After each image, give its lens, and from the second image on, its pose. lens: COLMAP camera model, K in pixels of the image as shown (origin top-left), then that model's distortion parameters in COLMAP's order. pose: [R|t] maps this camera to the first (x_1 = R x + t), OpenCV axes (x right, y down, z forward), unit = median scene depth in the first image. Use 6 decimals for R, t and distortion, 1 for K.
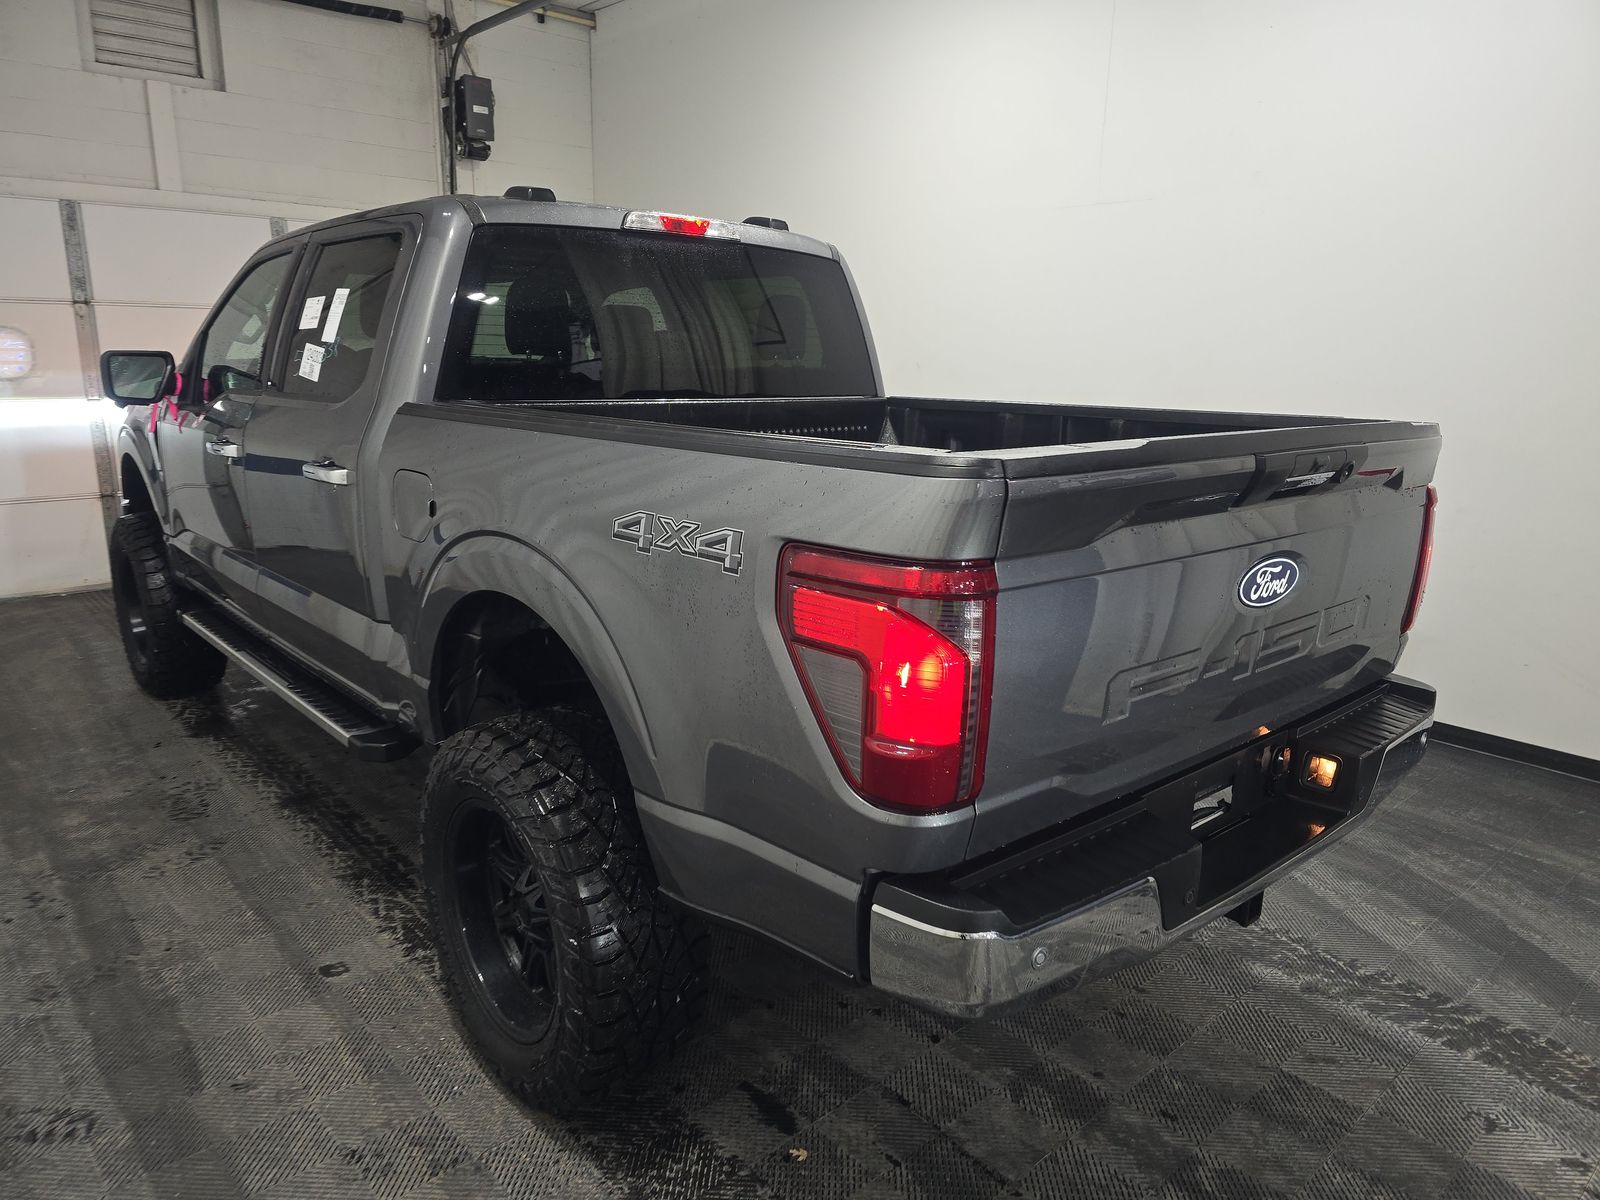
lens RADIAL K [[1048.4, 0, 812.4], [0, 1048.4, 618.1], [0, 0, 1]] dist [0.045328, -0.037430]
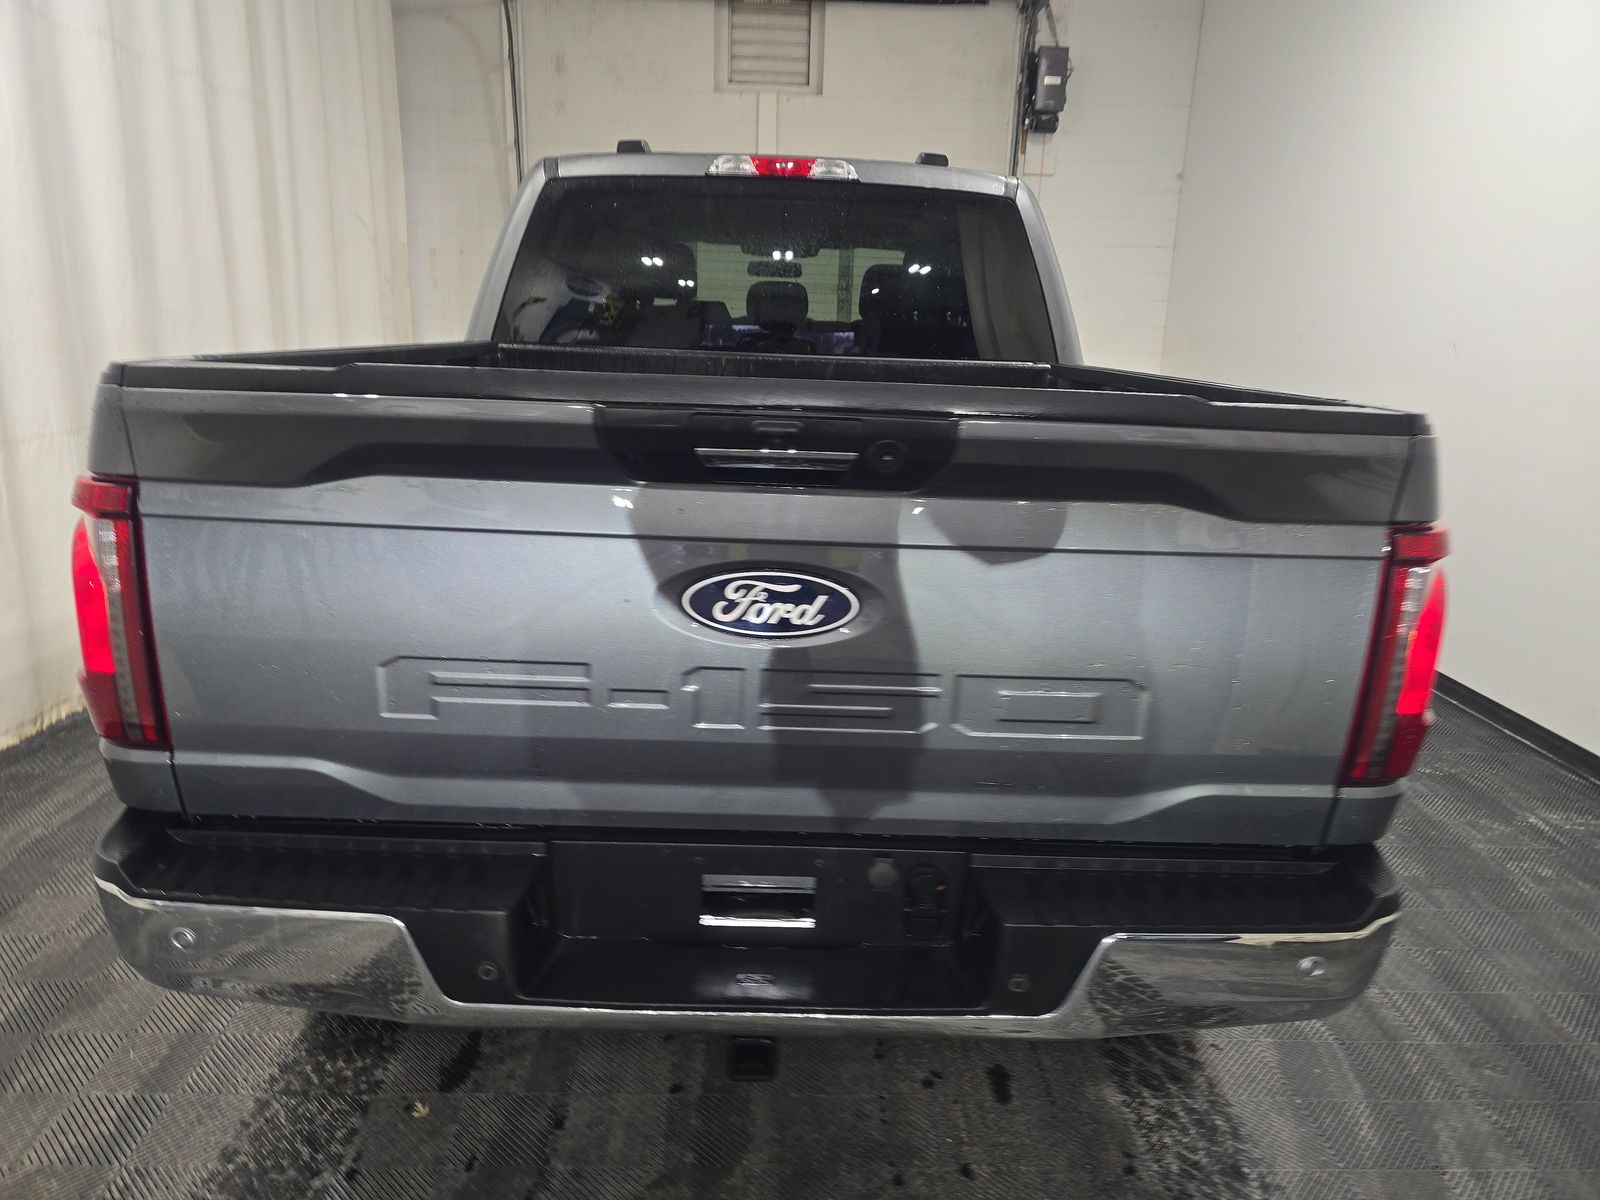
lens RADIAL K [[1048.4, 0, 812.4], [0, 1048.4, 618.1], [0, 0, 1]] dist [0.045328, -0.037430]
pose [[0.764976, 0.182293, -0.617722, 0.268030], [-0.177028, 0.981680, 0.070469, -0.023786], [0.619252, 0.055447, 0.783232, 0.147153]]
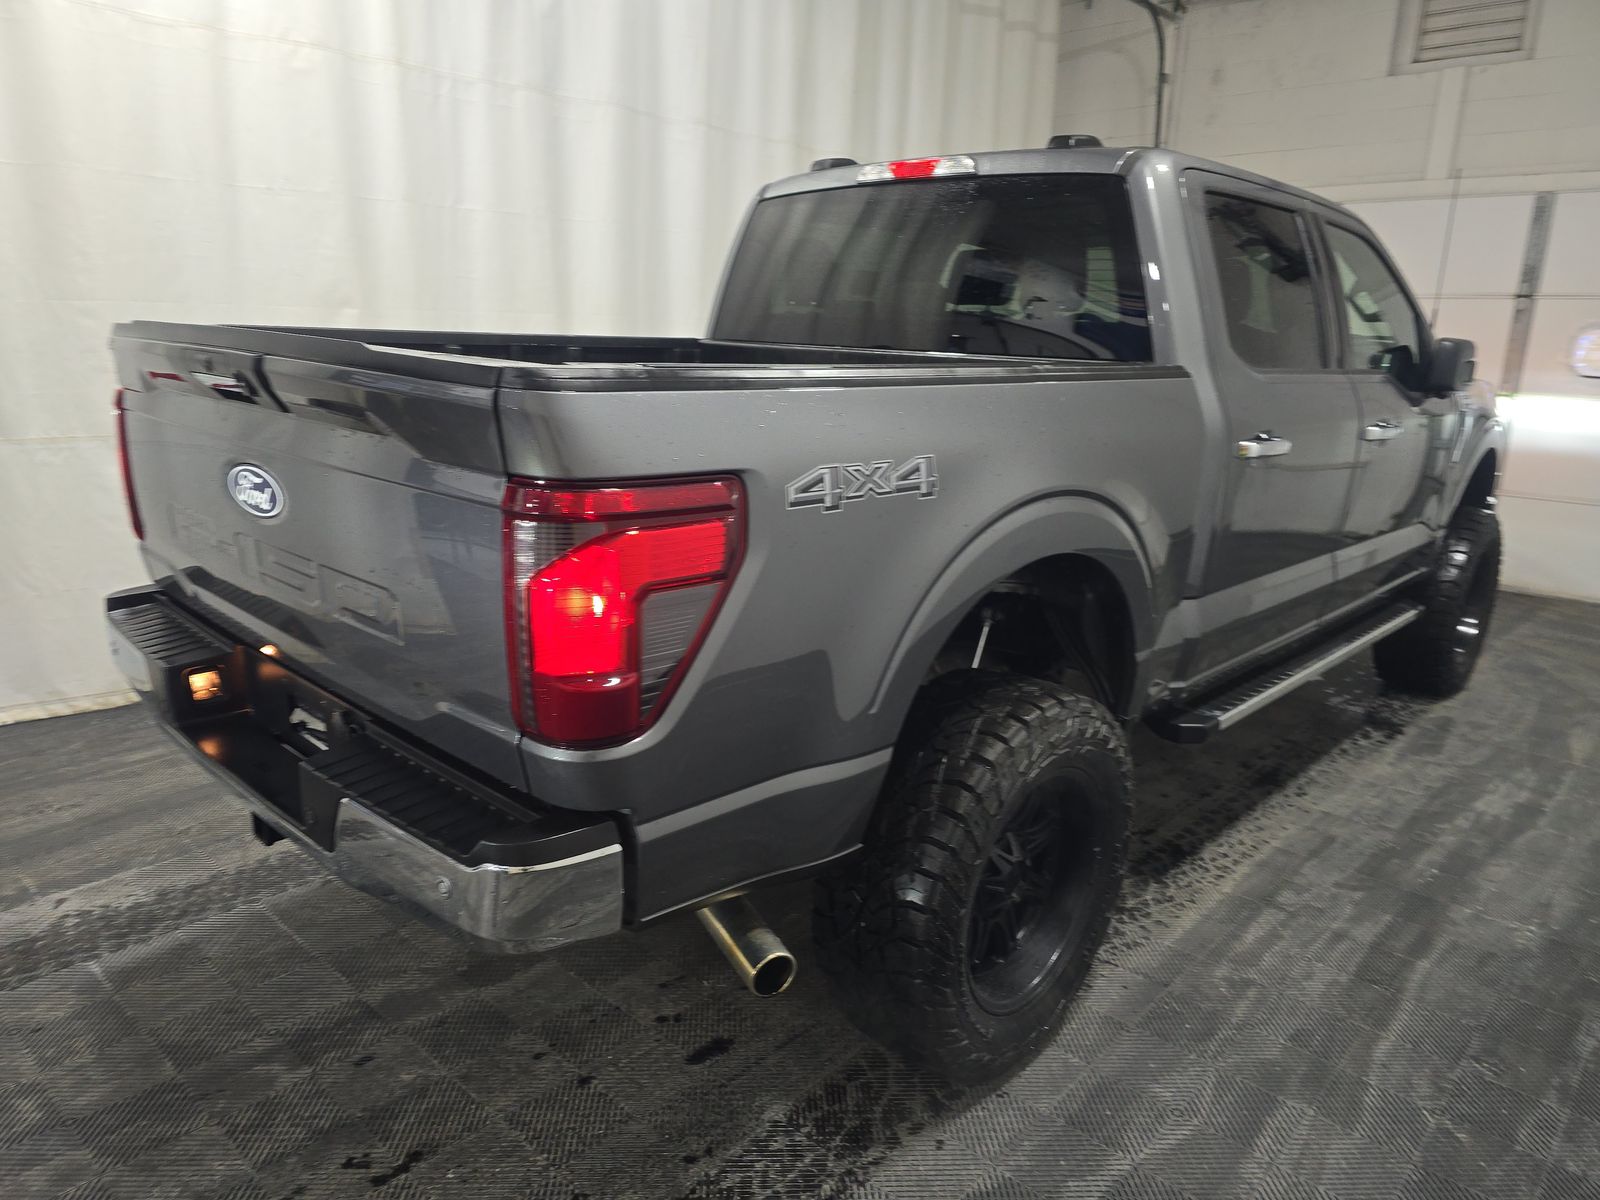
lens RADIAL K [[1076.7, 0, 854.1], [0, 1076.7, 601.4], [0, 0, 1]] dist [0.061910, -0.058711]
pose [[0.113763, 0.236762, -0.964884, 0.452615], [-0.270740, 0.941821, 0.199182, -0.087429], [0.955907, 0.238573, 0.171245, 0.421665]]
